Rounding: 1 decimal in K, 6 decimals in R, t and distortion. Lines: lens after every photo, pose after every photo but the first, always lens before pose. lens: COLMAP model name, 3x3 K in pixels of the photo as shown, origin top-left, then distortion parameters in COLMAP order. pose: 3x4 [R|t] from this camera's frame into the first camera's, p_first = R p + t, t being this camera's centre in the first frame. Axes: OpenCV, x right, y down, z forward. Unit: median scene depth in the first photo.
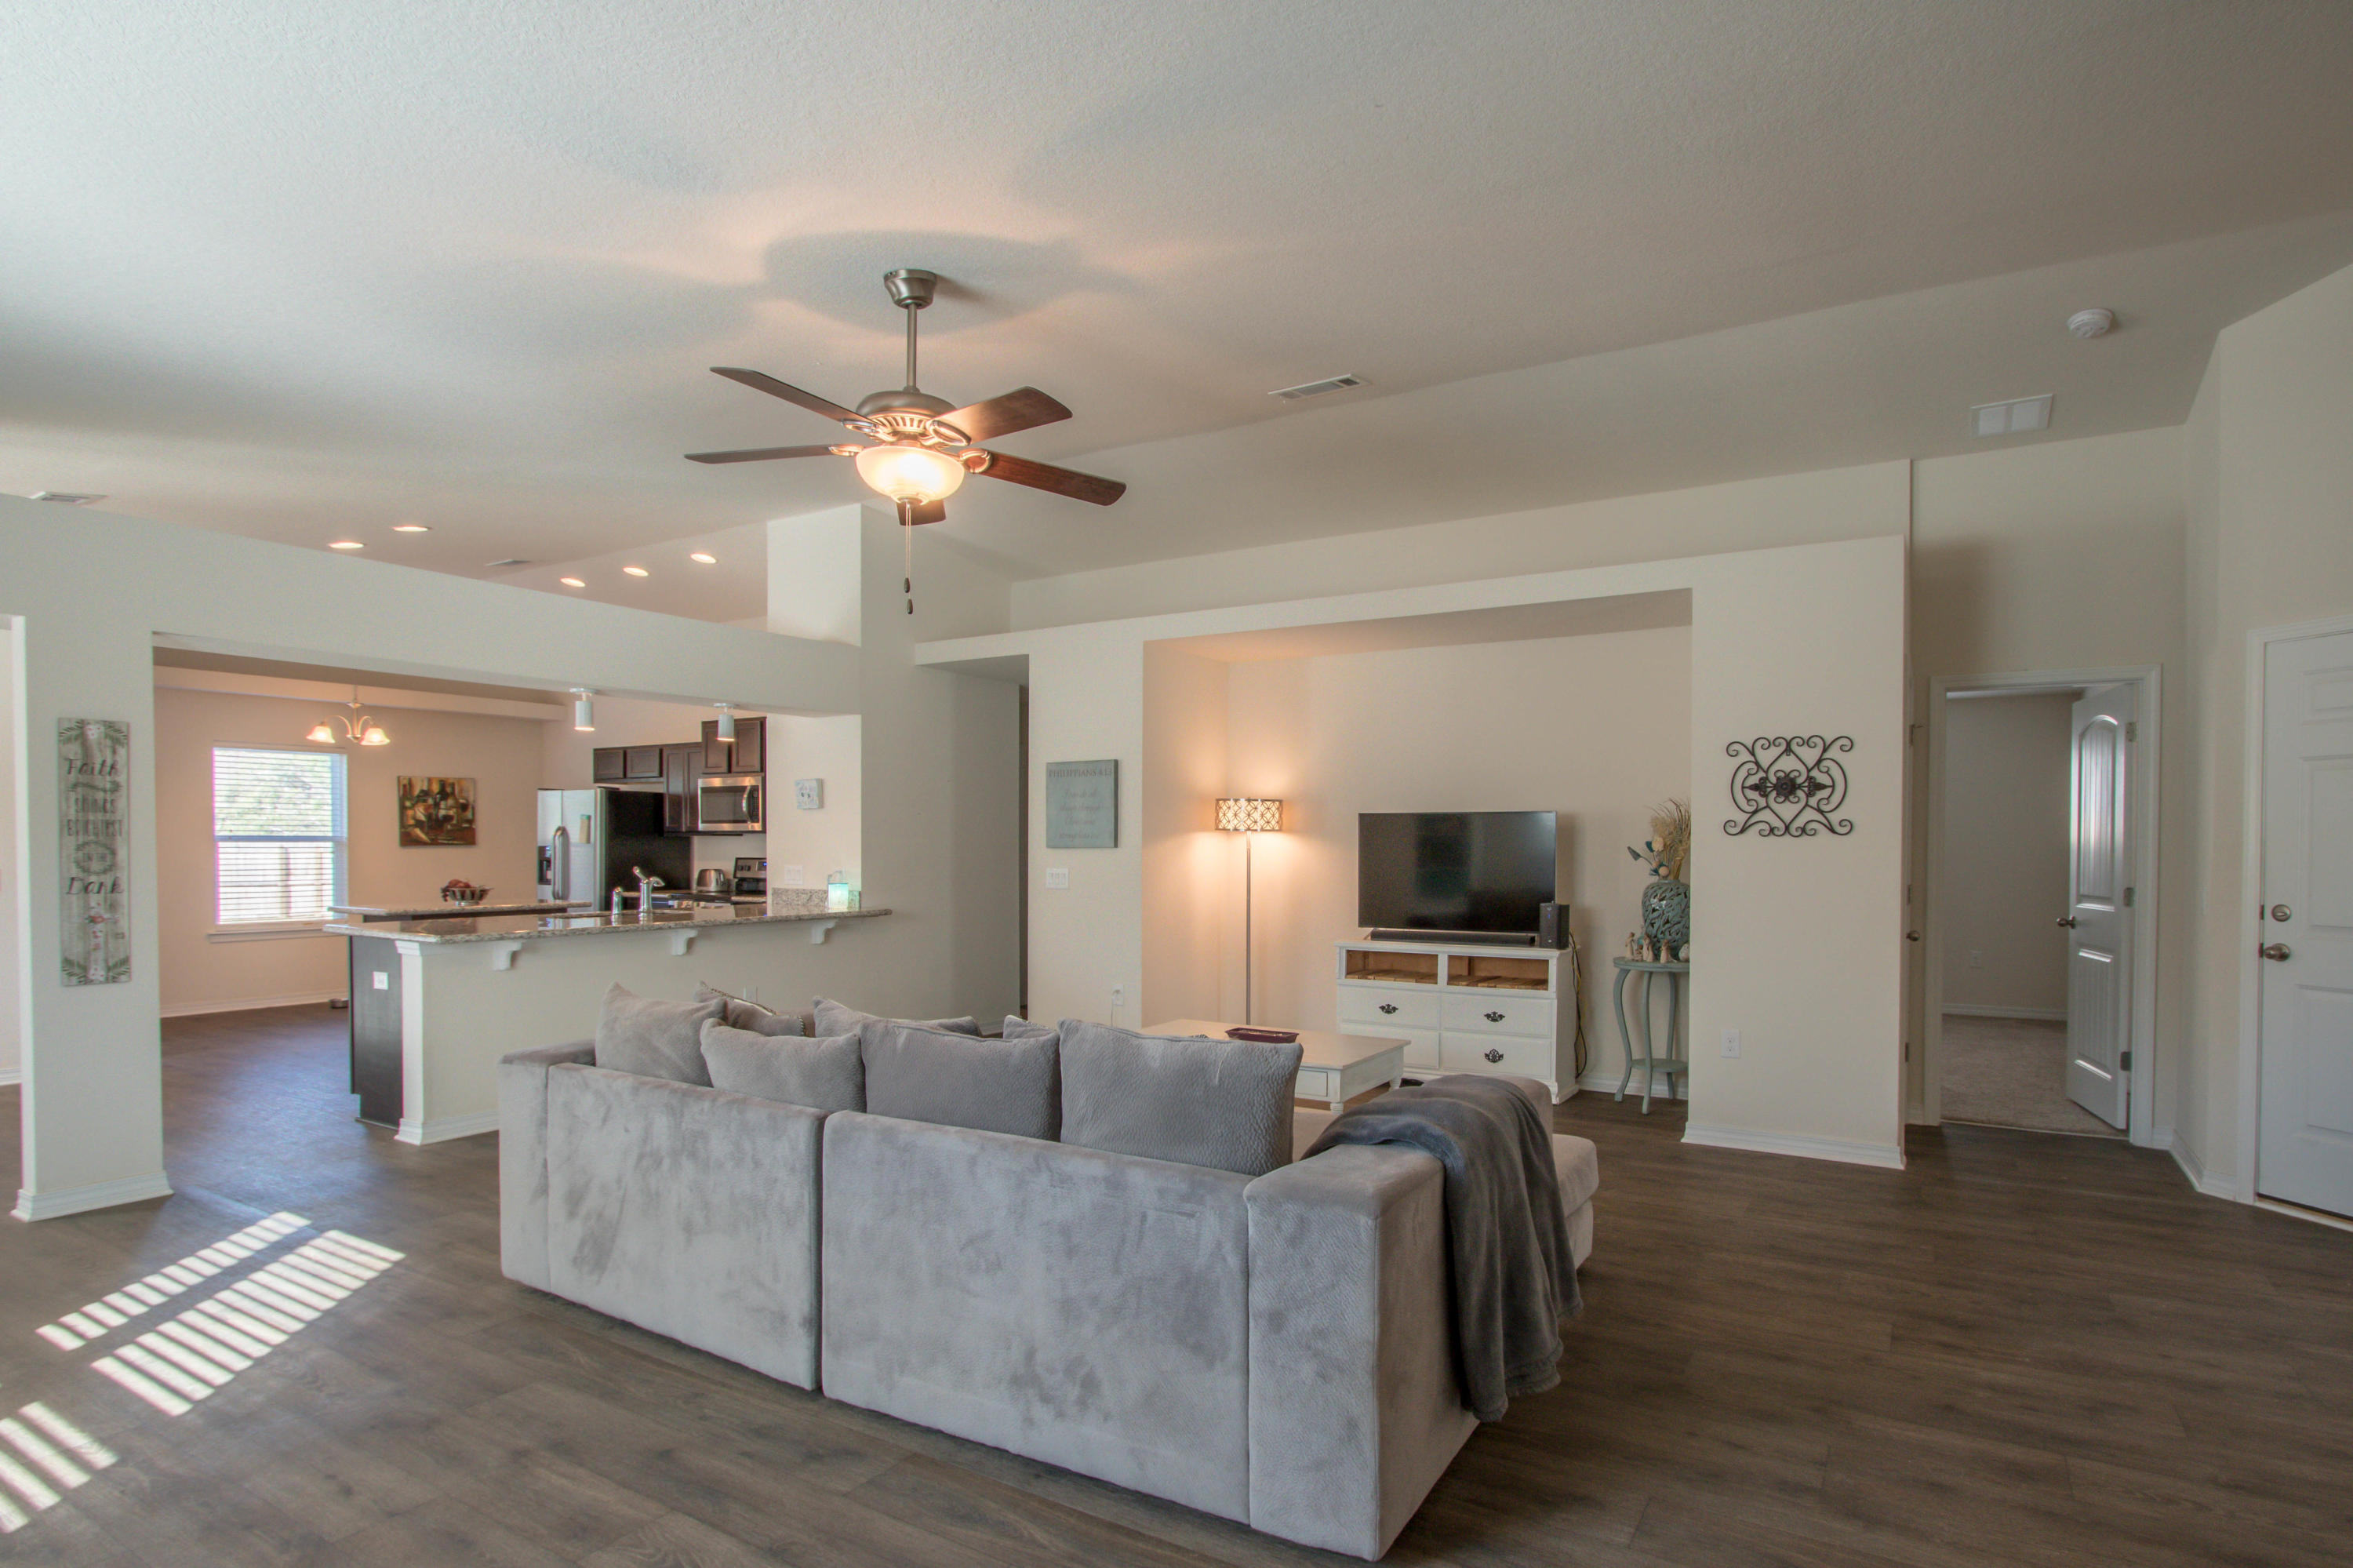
lens RADIAL K [[1119.9, 0, 1178.5], [0, 1119.9, 839.4], [0, 0, 1]] dist [-0.030929, 0.008681]
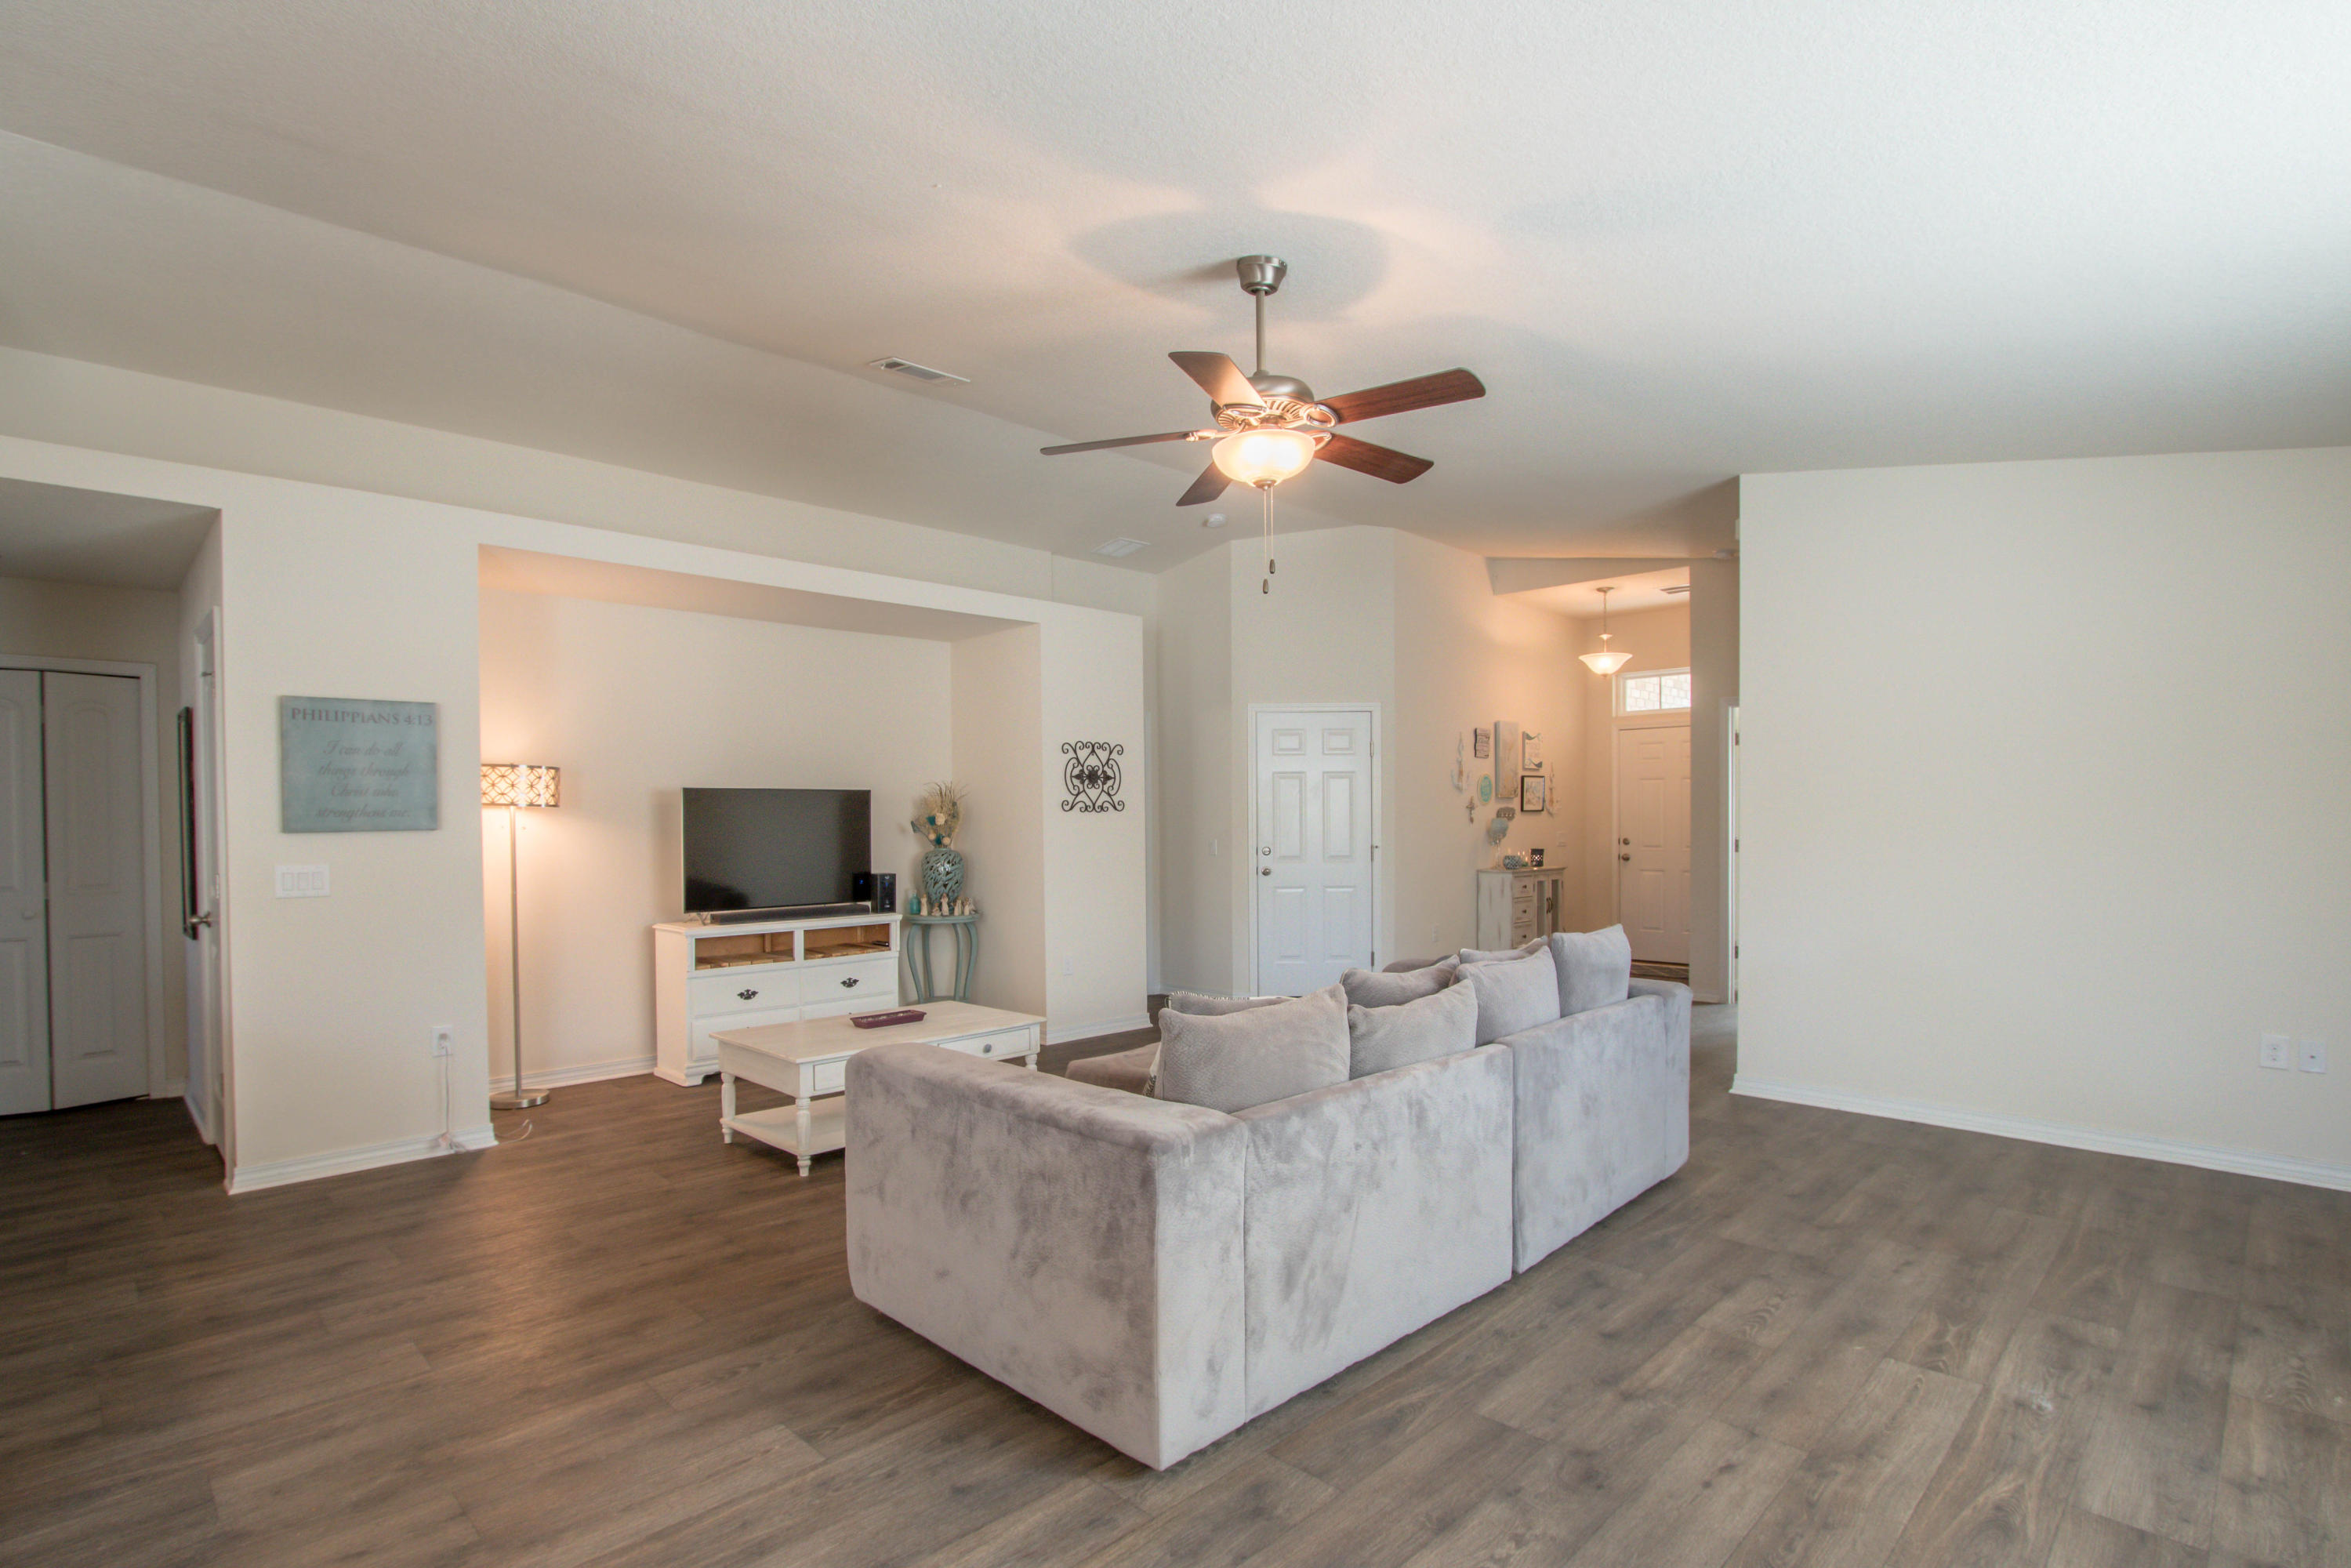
lens RADIAL K [[1103.3, 0, 1164.8], [0, 1103.3, 813.3], [0, 0, 1]] dist [-0.029997, 0.009485]
pose [[0.294467, -0.002337, 0.955659, -0.753902], [0.004126, 0.999991, 0.001174, -0.002340], [-0.955653, 0.003597, 0.294474, 0.486148]]
